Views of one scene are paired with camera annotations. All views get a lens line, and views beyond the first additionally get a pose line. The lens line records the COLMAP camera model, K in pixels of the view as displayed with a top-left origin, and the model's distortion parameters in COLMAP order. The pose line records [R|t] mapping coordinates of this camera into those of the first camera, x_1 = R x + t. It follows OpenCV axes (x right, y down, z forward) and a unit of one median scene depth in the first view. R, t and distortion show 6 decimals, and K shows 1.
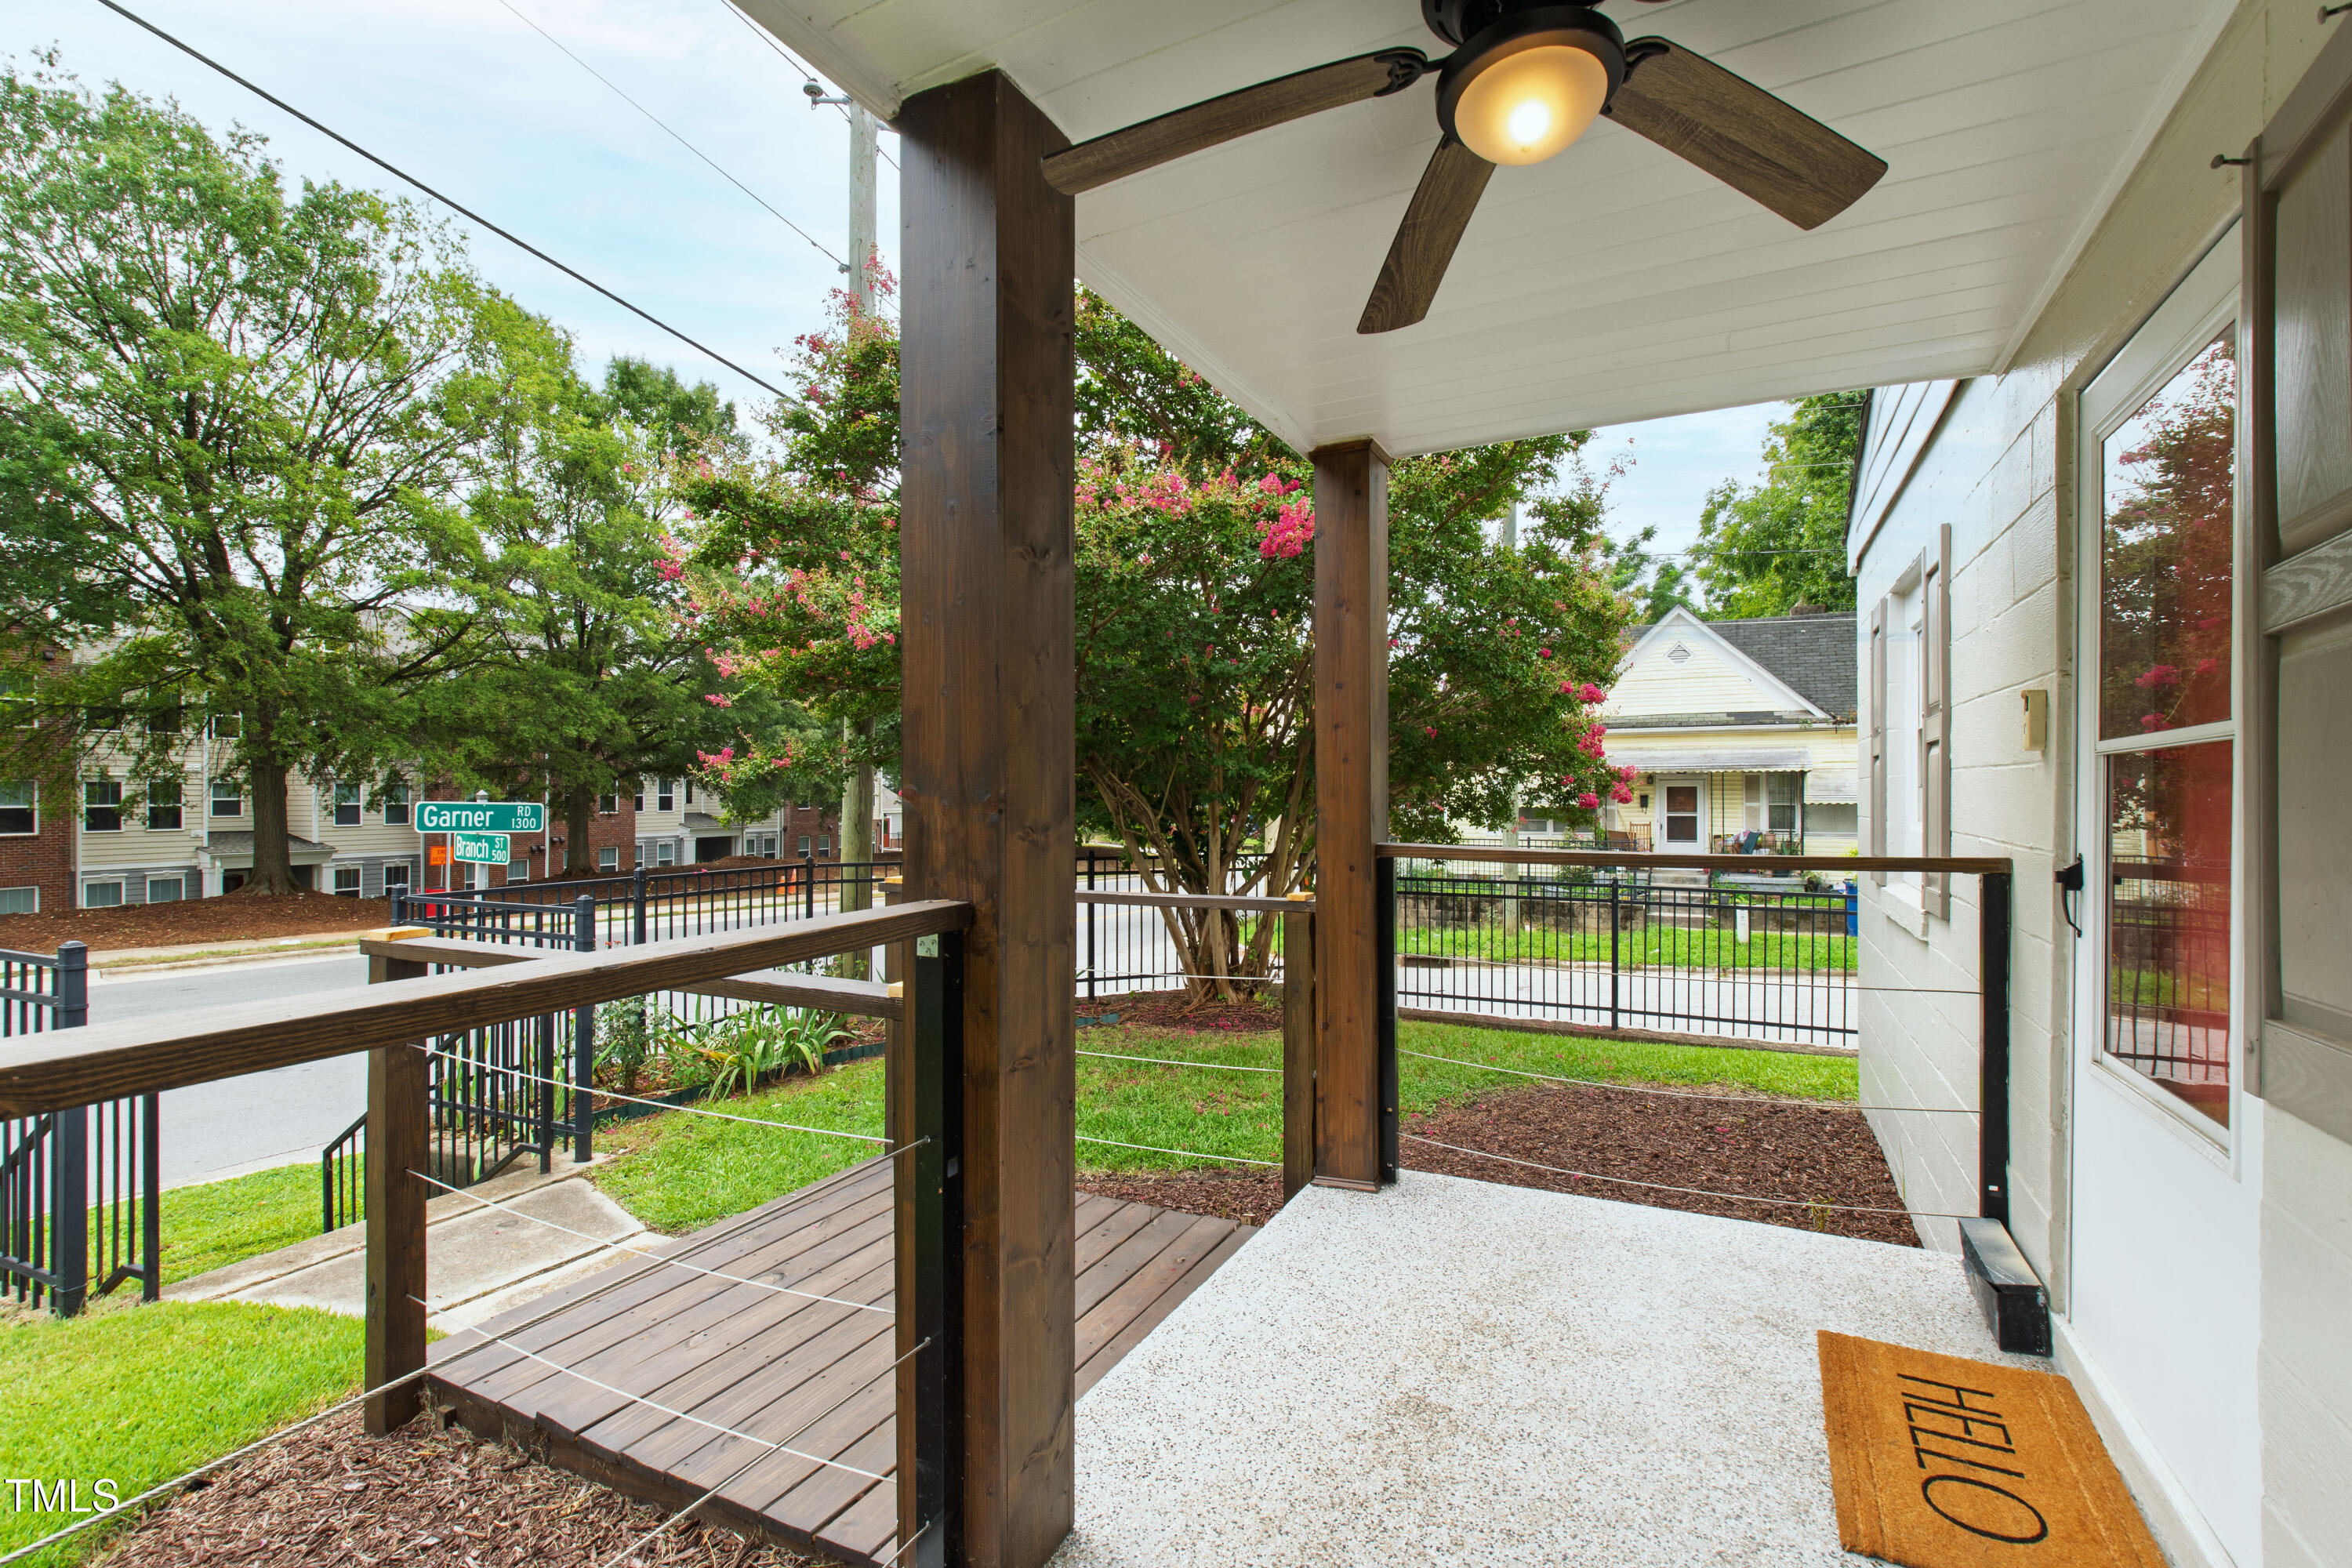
lens RADIAL K [[1042.0, 0, 1182.5], [0, 1042.0, 792.9], [0, 0, 1]] dist [0.000573, -0.002062]
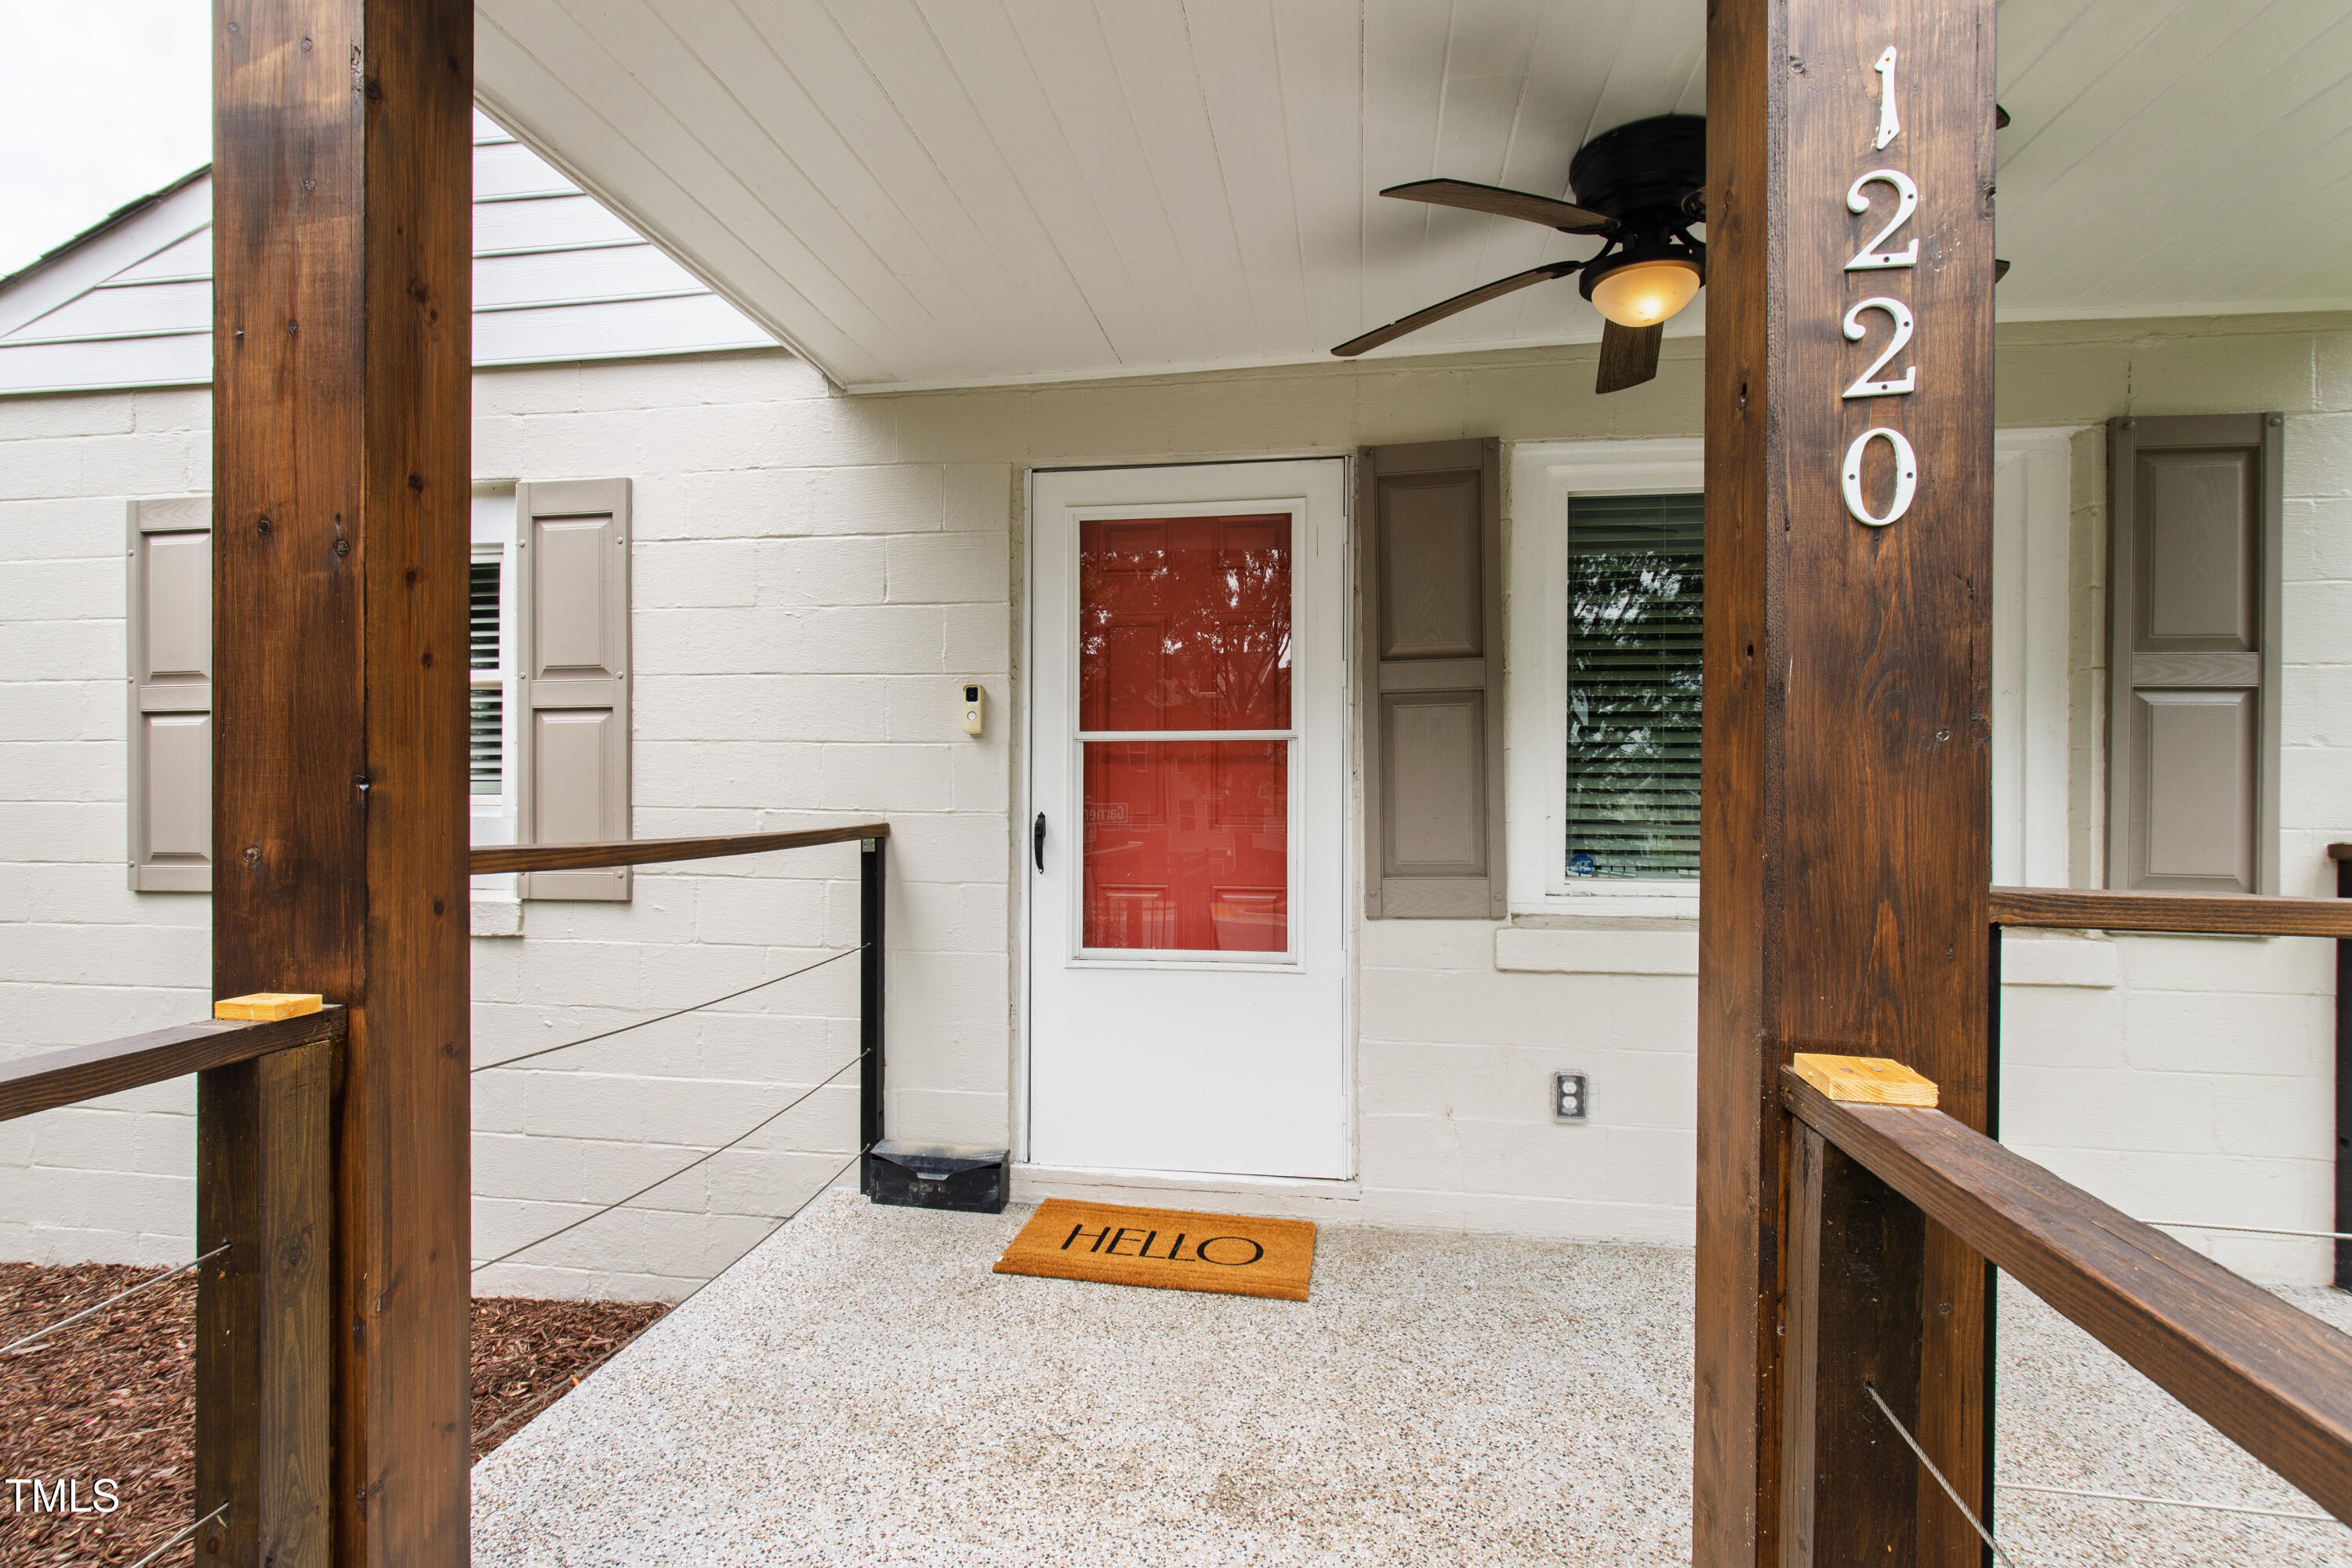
lens RADIAL K [[1109.8, 0, 1190.6], [0, 1109.8, 793.3], [0, 0, 1]] dist [-0.001482, -0.000357]
pose [[-0.312168, 0.001892, 0.950025, -0.585193], [-0.001298, 0.999996, -0.002417, 0.038128], [-0.950026, -0.001987, -0.312164, 1.288568]]
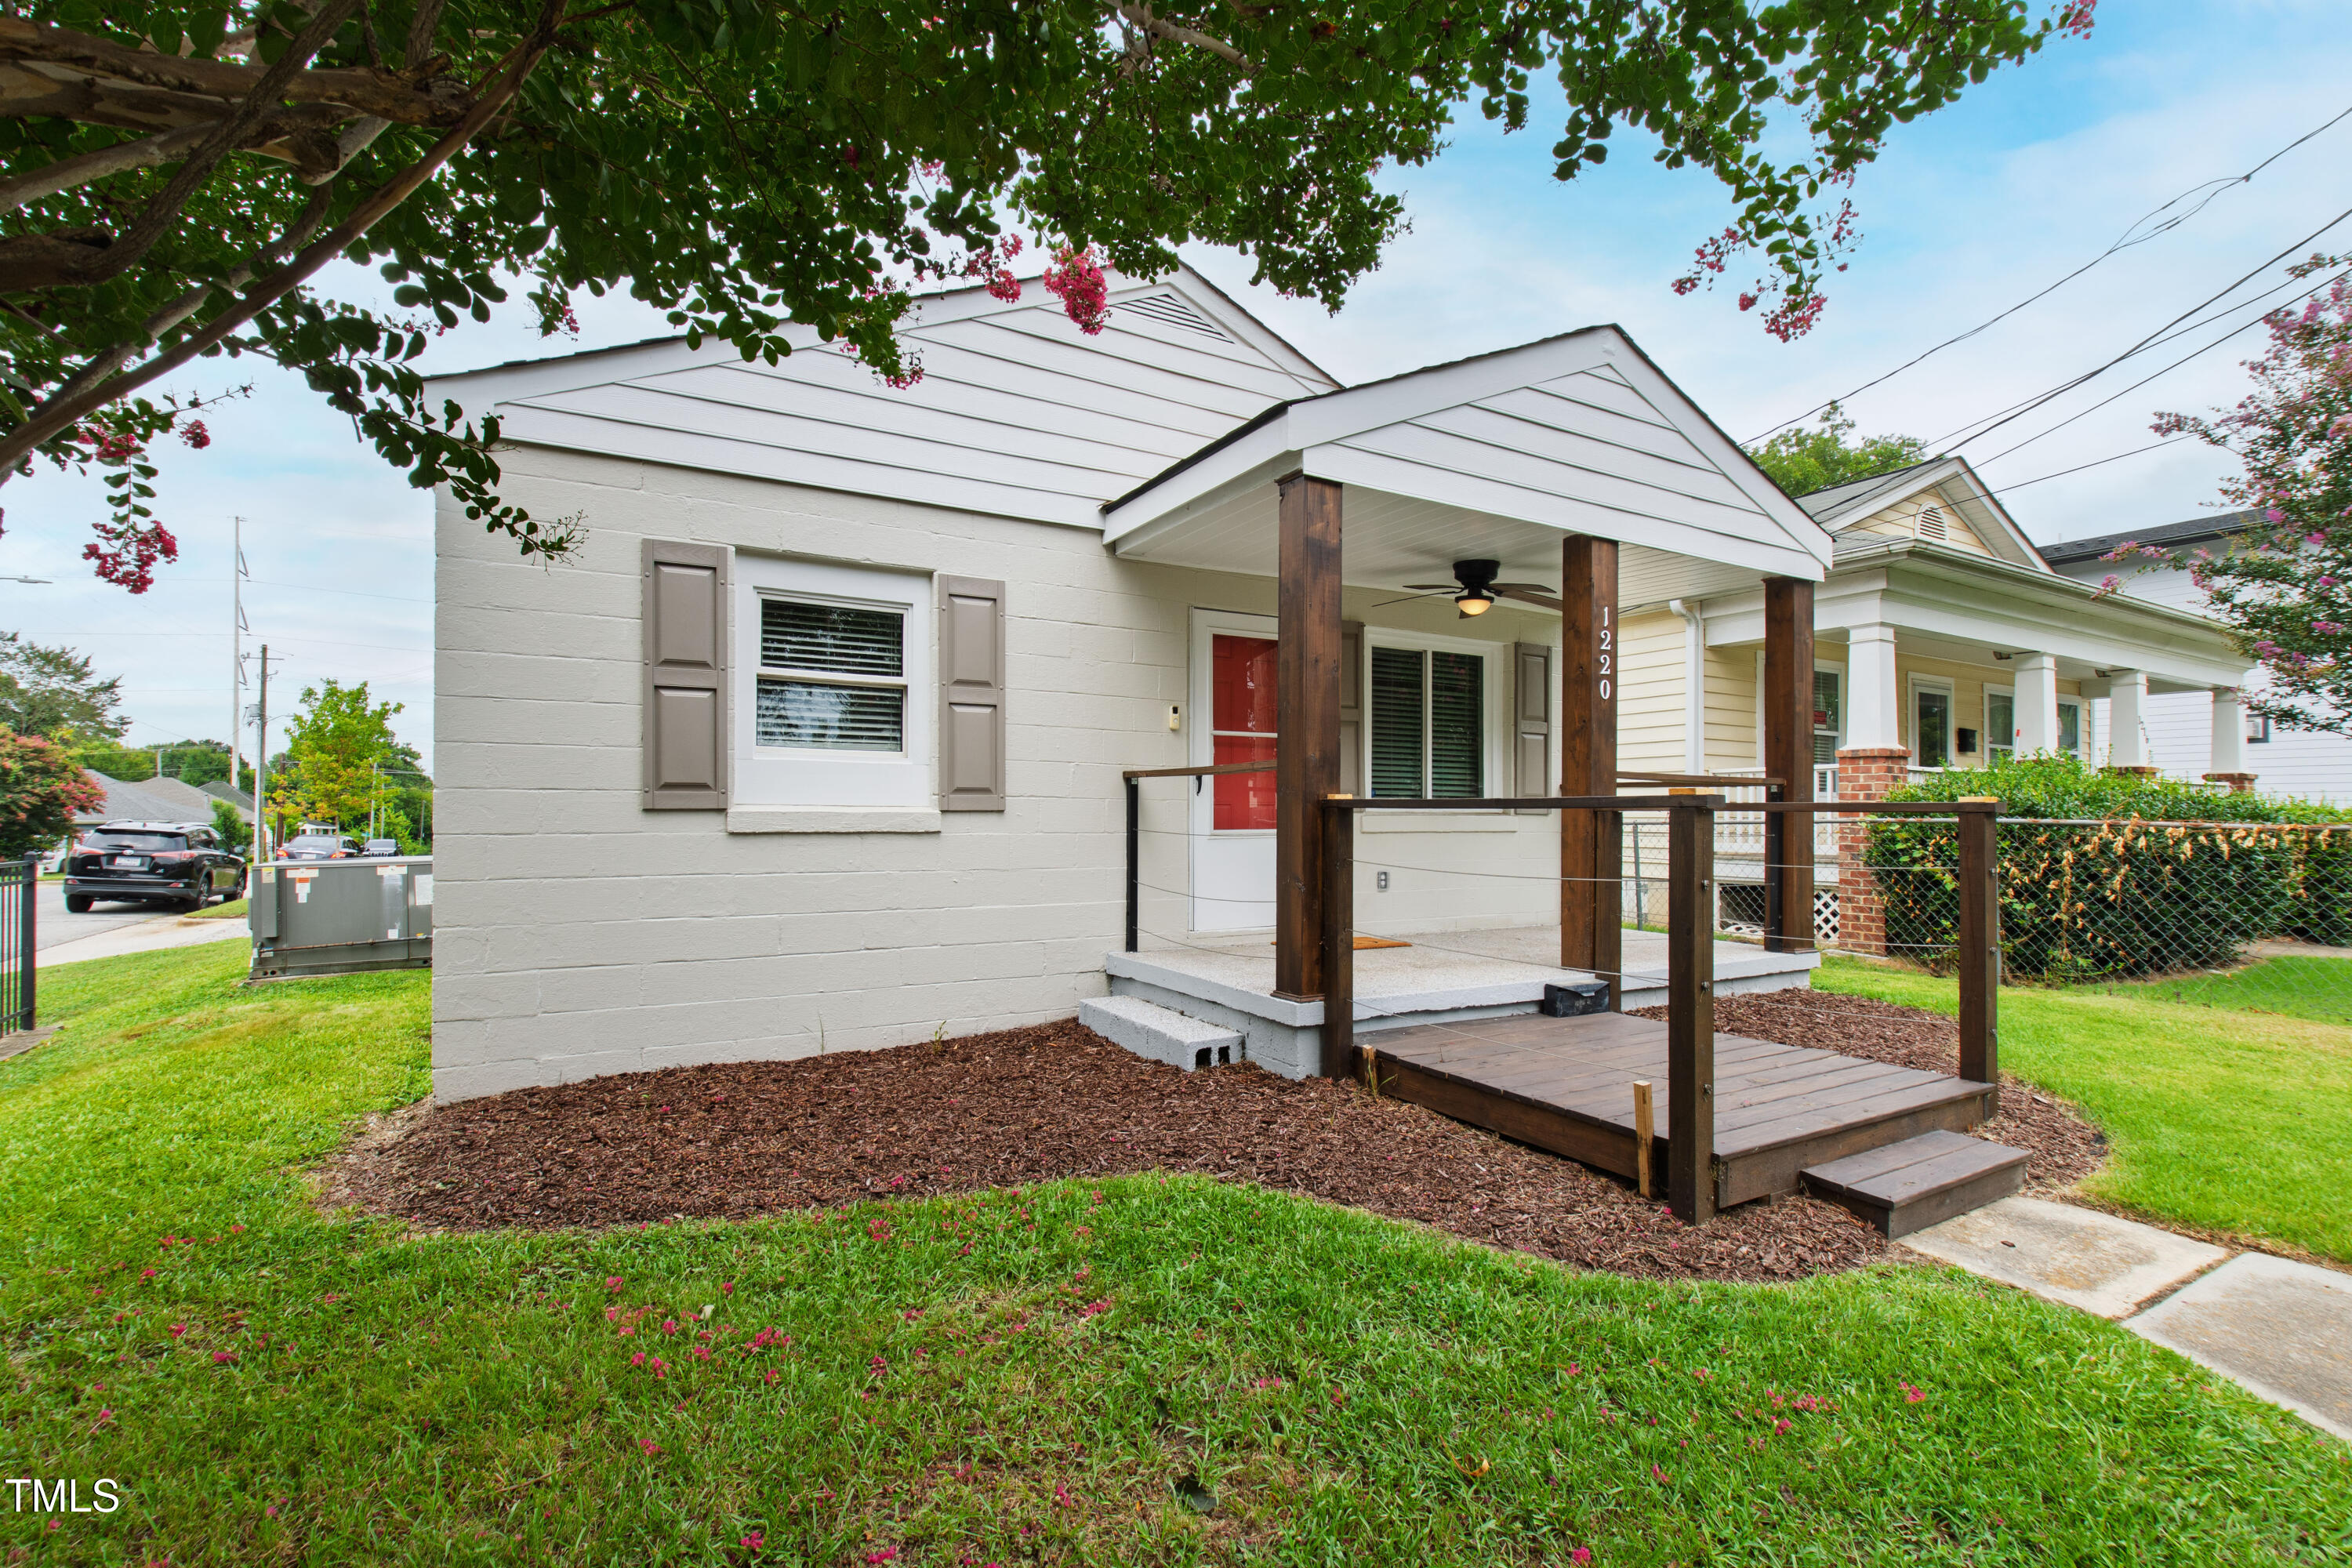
lens RADIAL K [[1042.0, 0, 1177.9], [0, 1042.0, 799.2], [0, 0, 1]] dist [0.000573, -0.002062]
pose [[-0.836132, -0.001688, 0.548525, -0.709928], [-0.004816, 0.999979, -0.004263, 0.164247], [-0.548507, -0.006206, -0.836123, 3.513790]]
